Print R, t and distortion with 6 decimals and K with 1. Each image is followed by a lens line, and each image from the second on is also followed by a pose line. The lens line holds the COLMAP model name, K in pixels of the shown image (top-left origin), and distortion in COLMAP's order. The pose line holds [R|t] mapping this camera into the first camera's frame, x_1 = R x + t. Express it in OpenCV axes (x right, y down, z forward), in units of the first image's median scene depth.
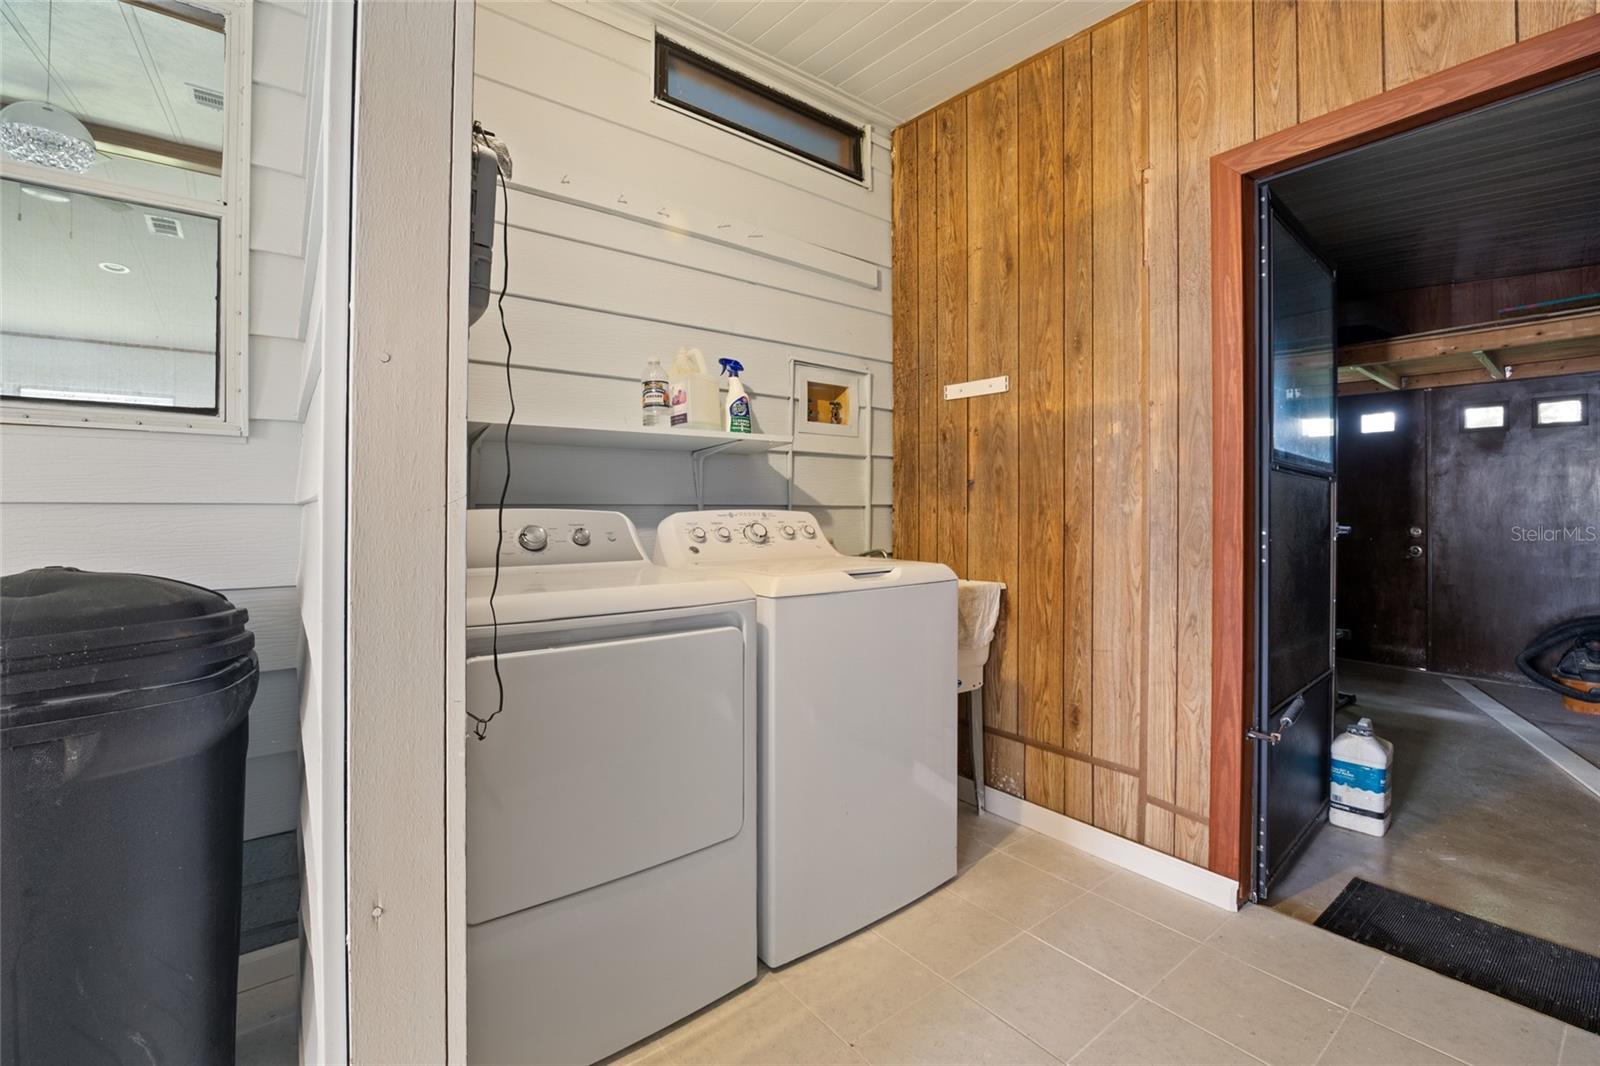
lens RADIAL K [[683.8, 0, 800.5], [0, 683.8, 510.8], [0, 0, 1]] dist [-0.019867, 0.000015]
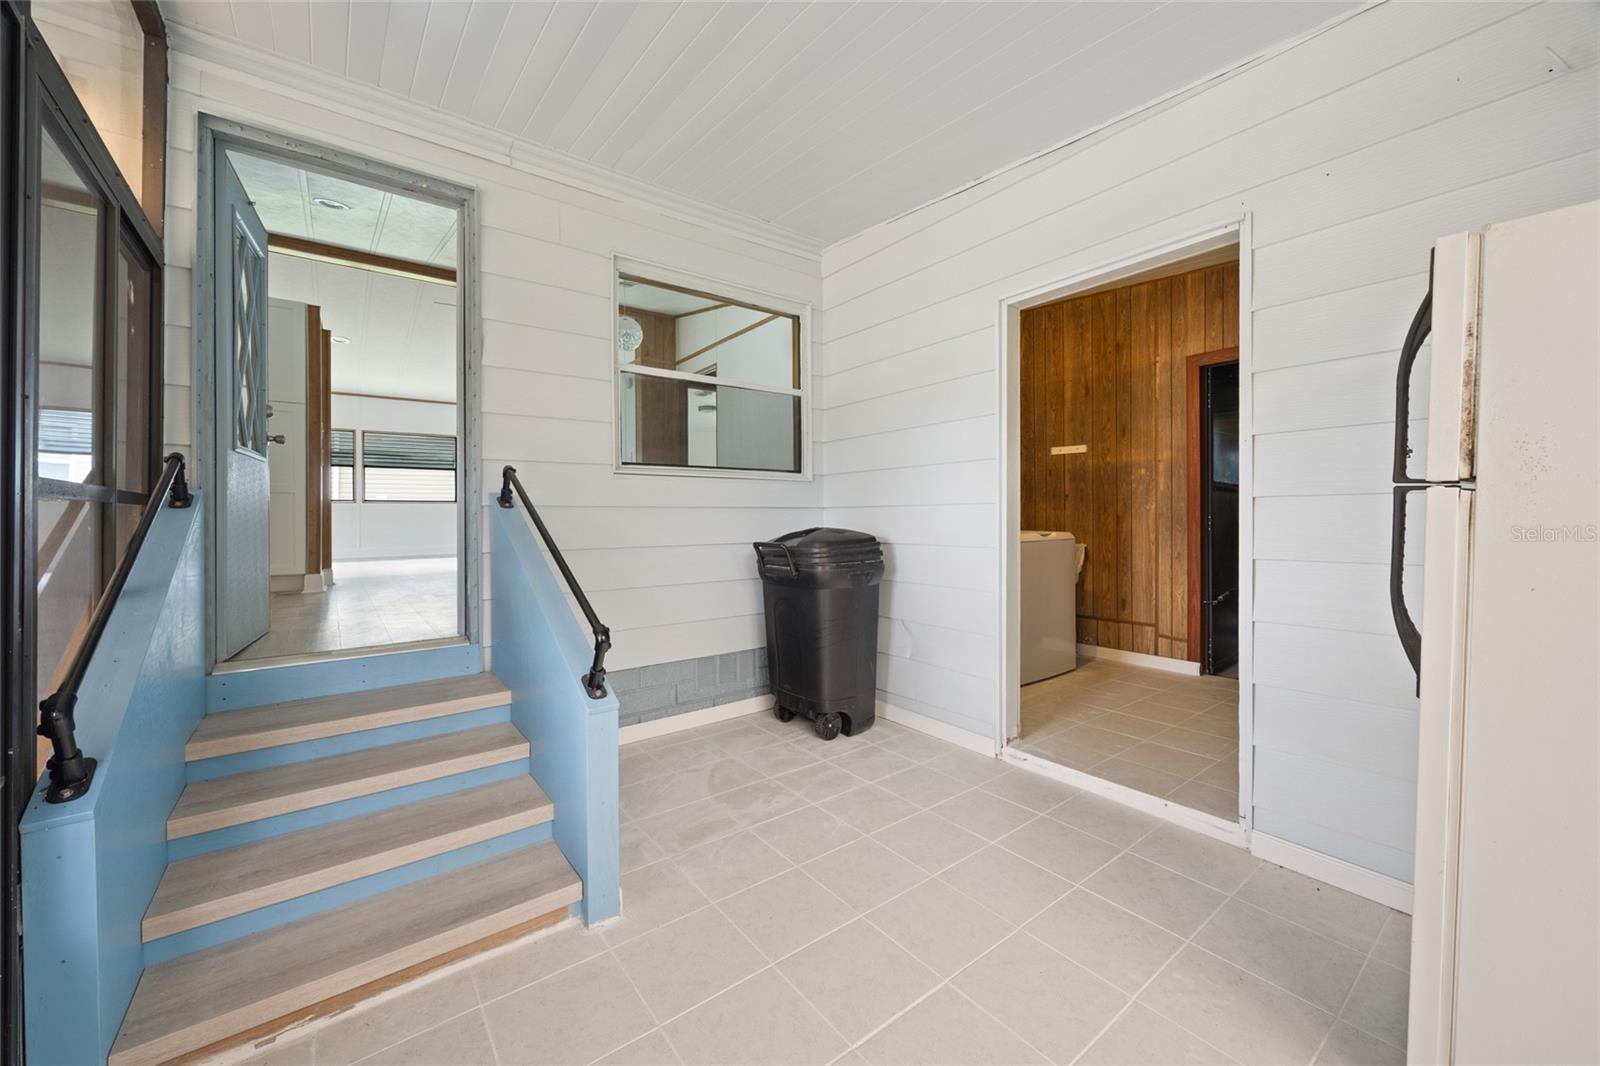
lens RADIAL K [[620.8, 0, 801.2], [0, 620.8, 520.0], [0, 0, 1]] dist [-0.000929, -0.000046]
pose [[0.999933, -0.008802, -0.007496, -0.629108], [0.008833, 0.999953, 0.004081, 0.019004], [0.007460, -0.004147, 0.999964, -1.022384]]
